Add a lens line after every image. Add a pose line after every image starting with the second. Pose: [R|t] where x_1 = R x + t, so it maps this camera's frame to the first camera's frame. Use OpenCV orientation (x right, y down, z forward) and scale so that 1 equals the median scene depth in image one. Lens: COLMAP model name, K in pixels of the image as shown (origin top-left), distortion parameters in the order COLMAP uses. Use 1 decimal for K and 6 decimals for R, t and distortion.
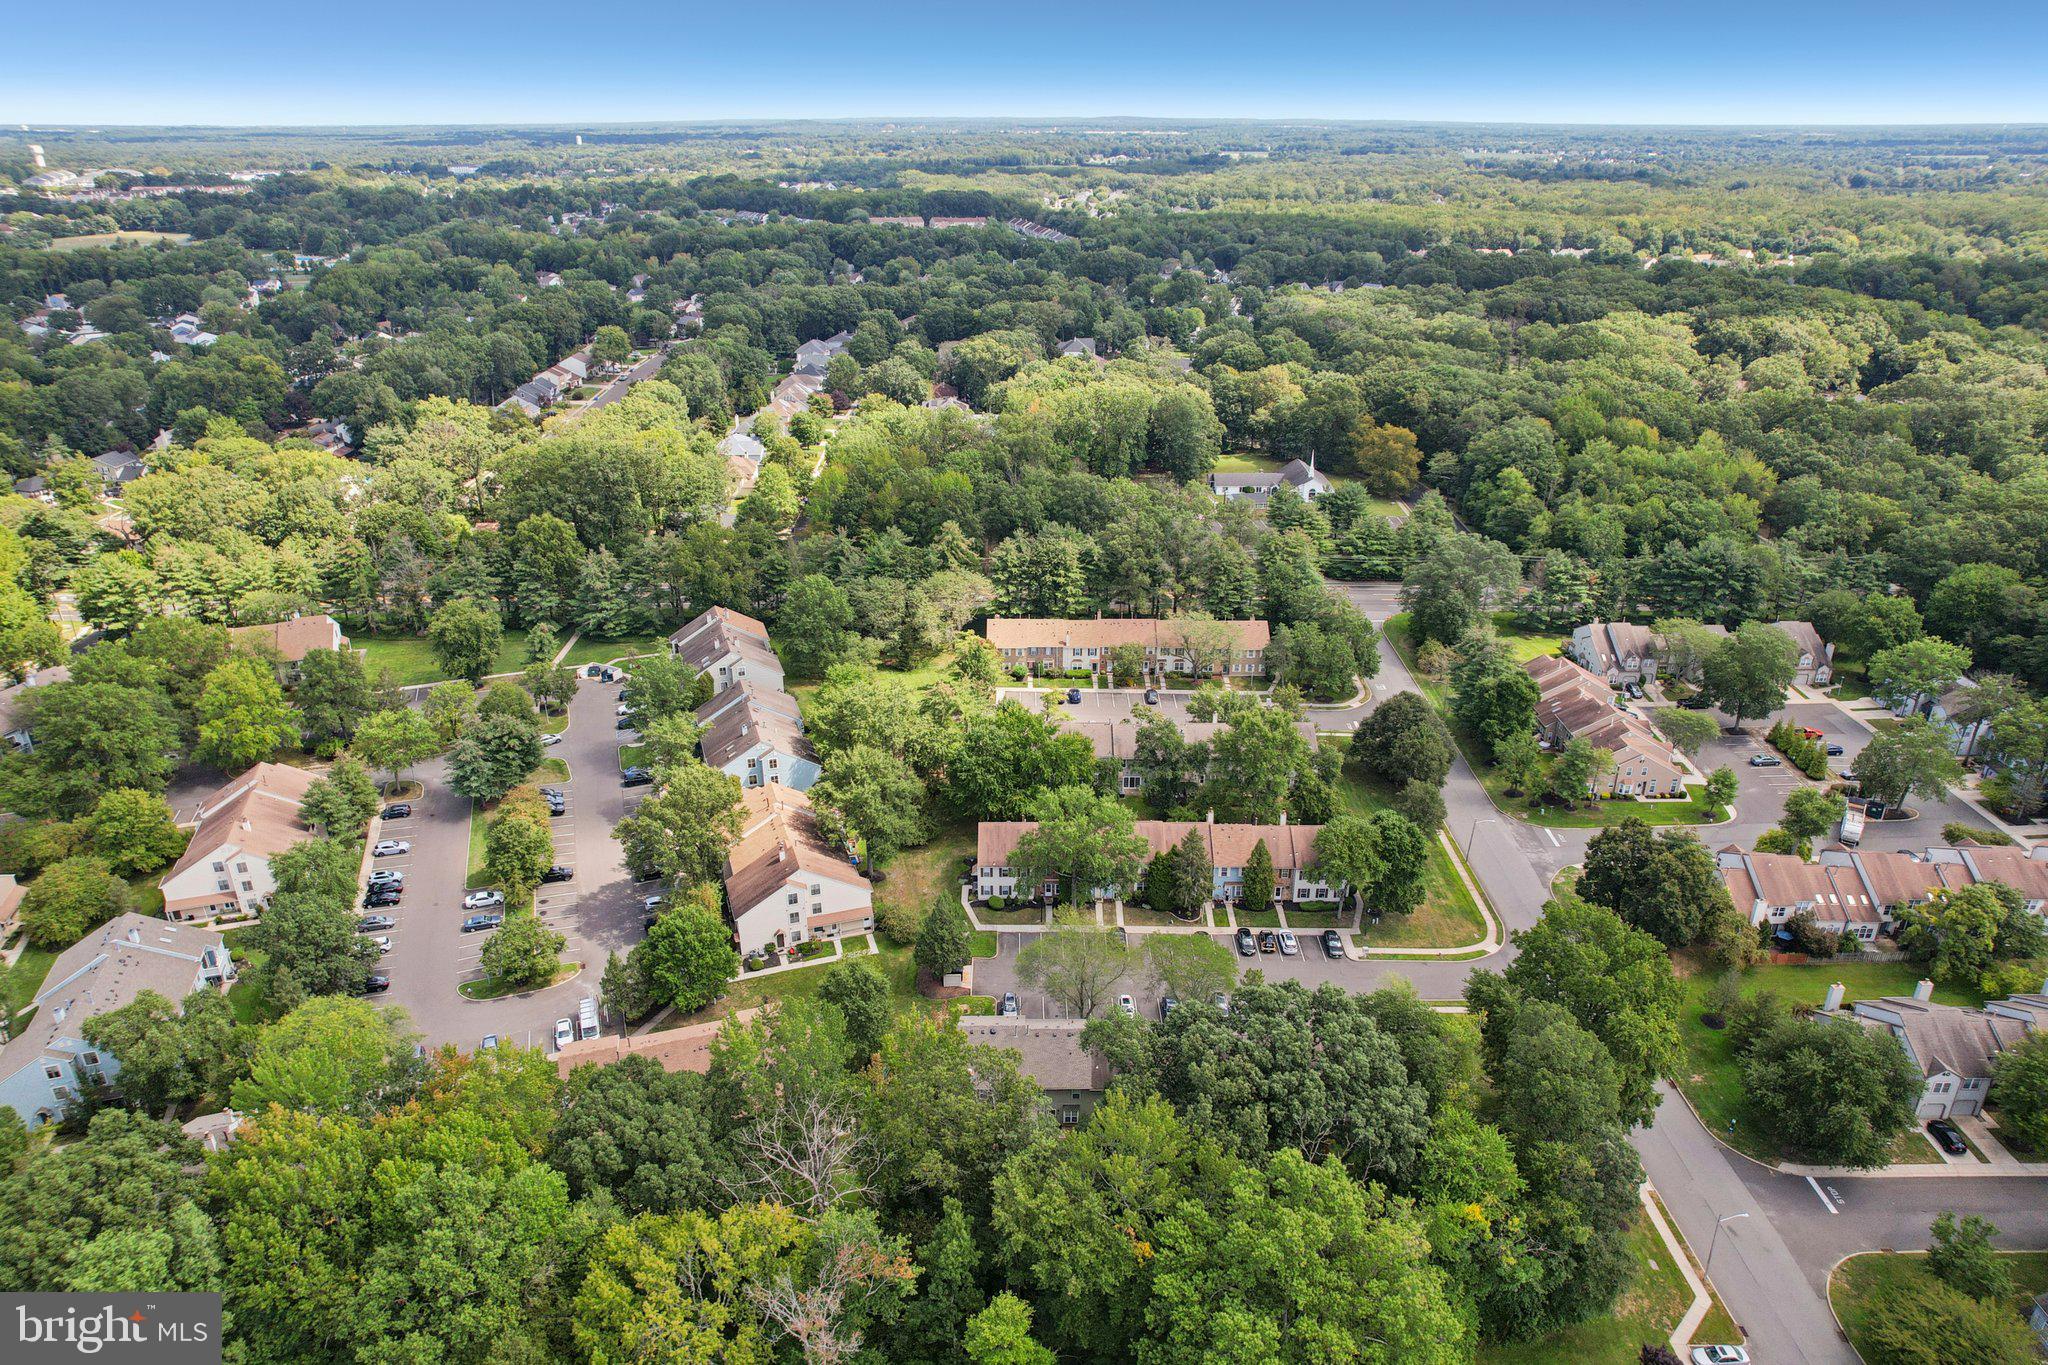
lens RADIAL K [[1311.7, 0, 1024.0], [0, 1311.7, 682.5], [0, 0, 1]] dist [-0.091312, 0.076400]
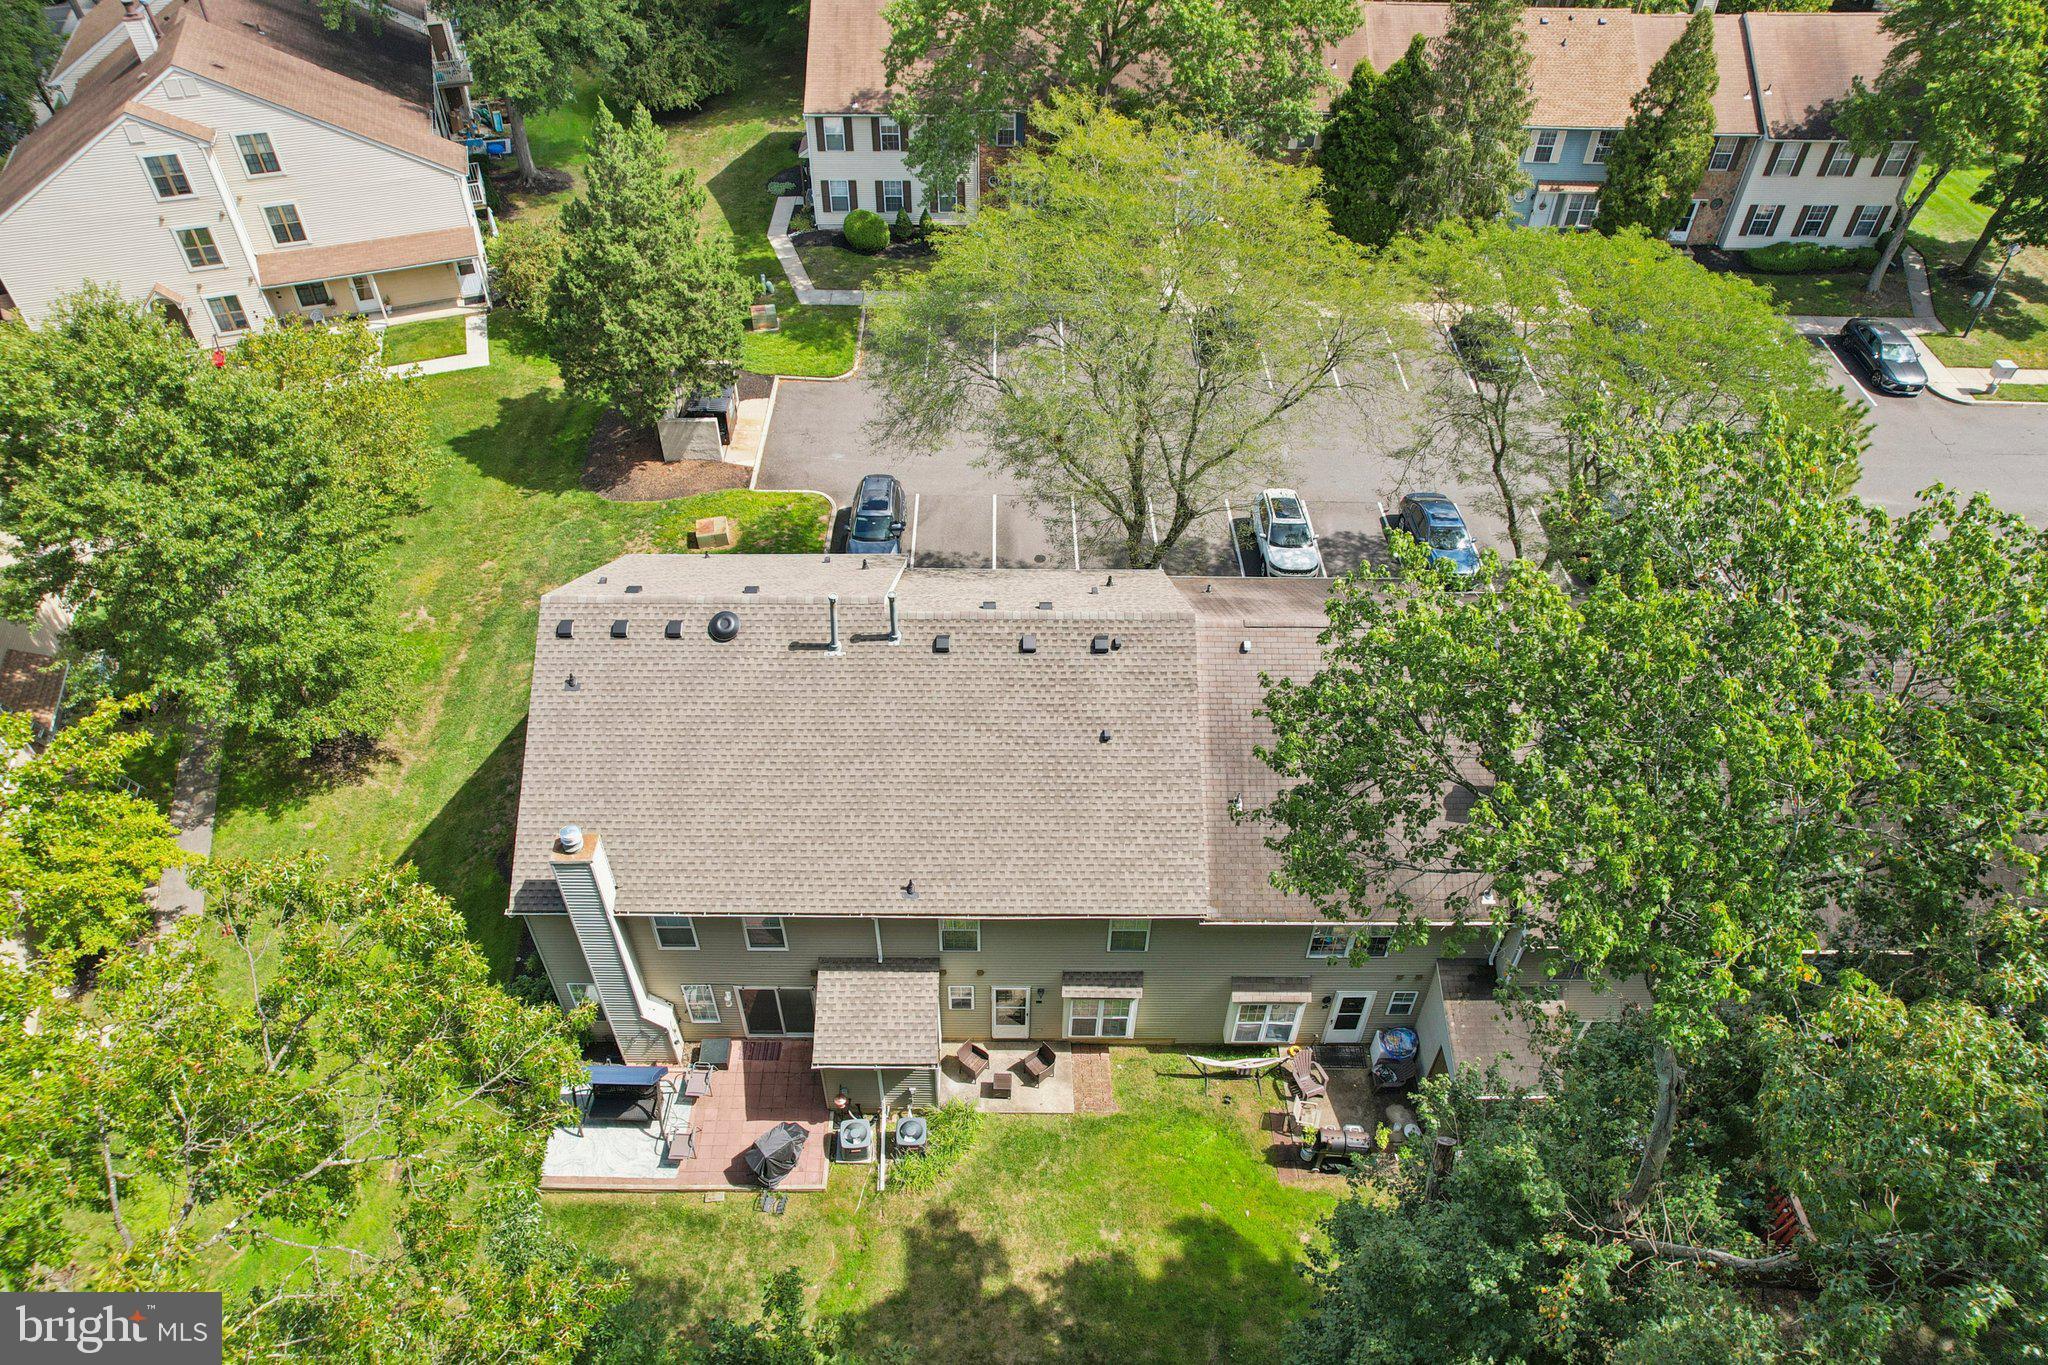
lens RADIAL K [[1311.7, 0, 1024.0], [0, 1311.7, 682.5], [0, 0, 1]] dist [-0.091312, 0.076400]
pose [[0.999900, 0.004852, 0.013256, 0.016249], [-0.009117, 0.938917, 0.344023, 0.161185], [-0.010777, -0.344109, 0.938868, 0.636831]]
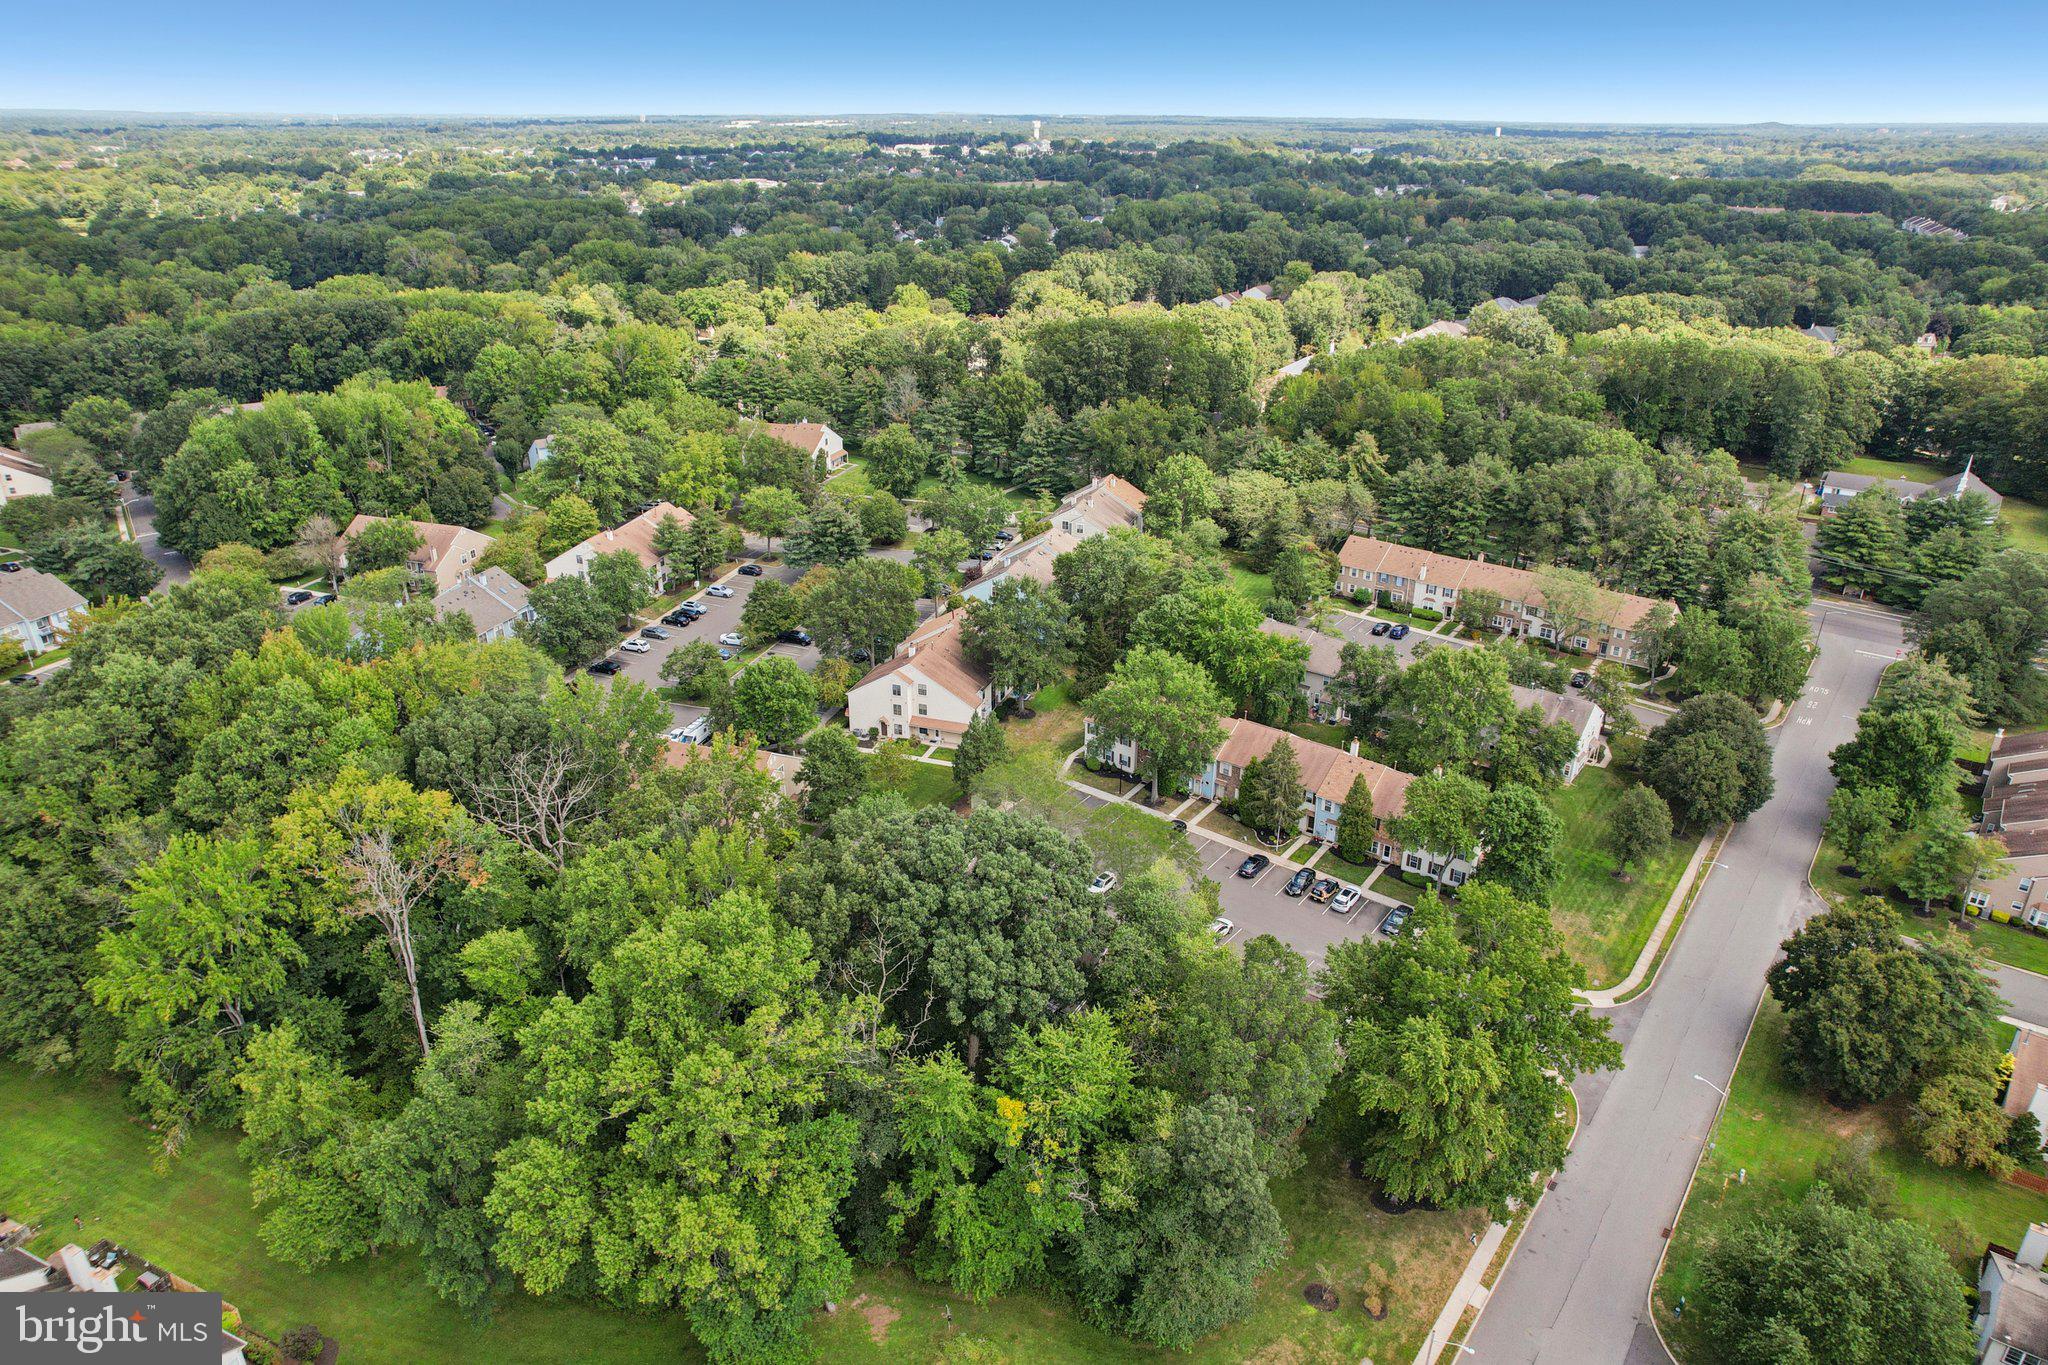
lens RADIAL K [[1311.7, 0, 1024.0], [0, 1311.7, 682.5], [0, 0, 1]] dist [-0.091312, 0.076400]
pose [[0.792712, 0.248520, -0.556637, 0.446534], [-0.248156, 0.965598, 0.077706, 0.050935], [0.556800, 0.076534, 0.827113, 0.186344]]
